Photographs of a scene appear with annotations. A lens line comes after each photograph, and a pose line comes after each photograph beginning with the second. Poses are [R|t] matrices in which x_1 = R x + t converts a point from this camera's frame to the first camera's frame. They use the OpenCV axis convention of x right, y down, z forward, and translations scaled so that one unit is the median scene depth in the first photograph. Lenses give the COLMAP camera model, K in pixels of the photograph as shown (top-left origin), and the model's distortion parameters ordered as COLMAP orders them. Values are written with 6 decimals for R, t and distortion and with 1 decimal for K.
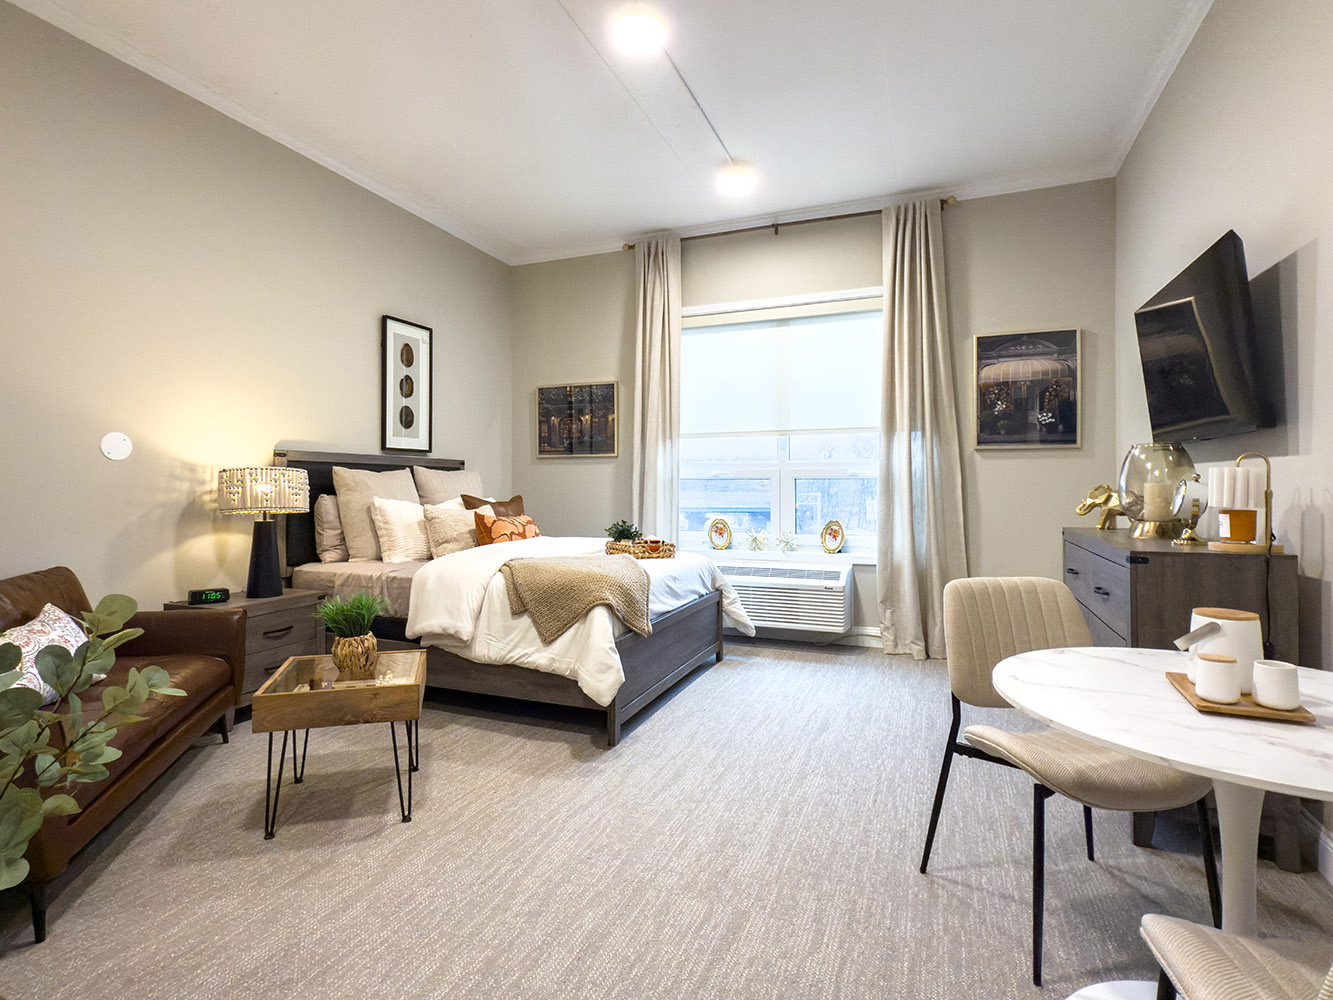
lens RADIAL K [[657.4, 0, 635.4], [0, 657.4, 472.9], [0, 0, 1]] dist [-0.000389, -0.000502]
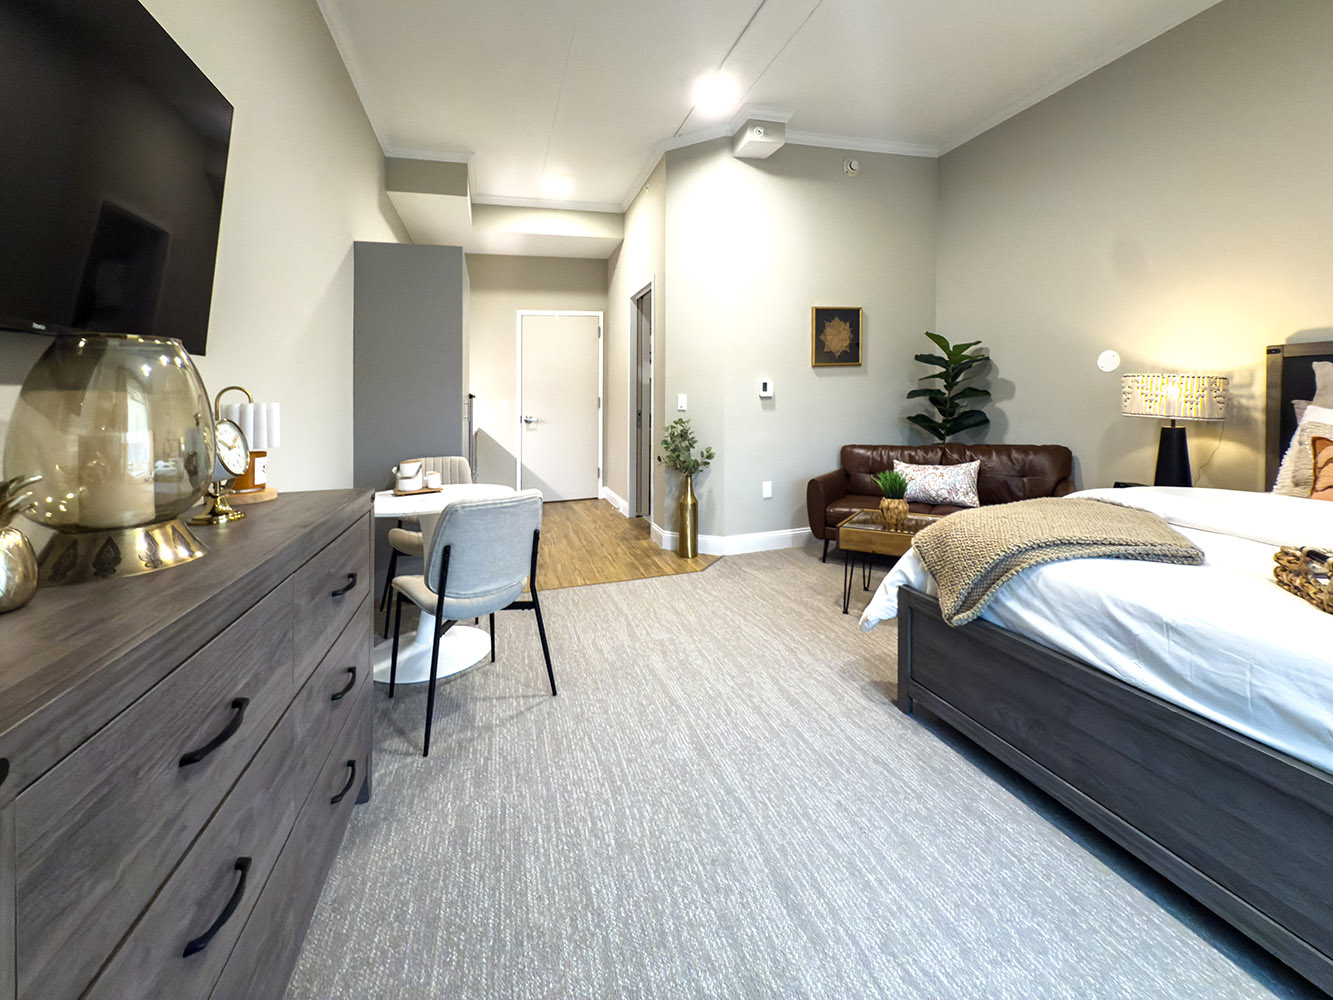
lens RADIAL K [[534.9, 0, 659.4], [0, 534.9, 500.7], [0, 0, 1]] dist [0.002210, 0.000457]
pose [[-0.751797, 0.147763, -0.642626, 0.659116], [0.041069, 0.983169, 0.178021, 0.006626], [0.658115, 0.107444, -0.745212, 1.366672]]
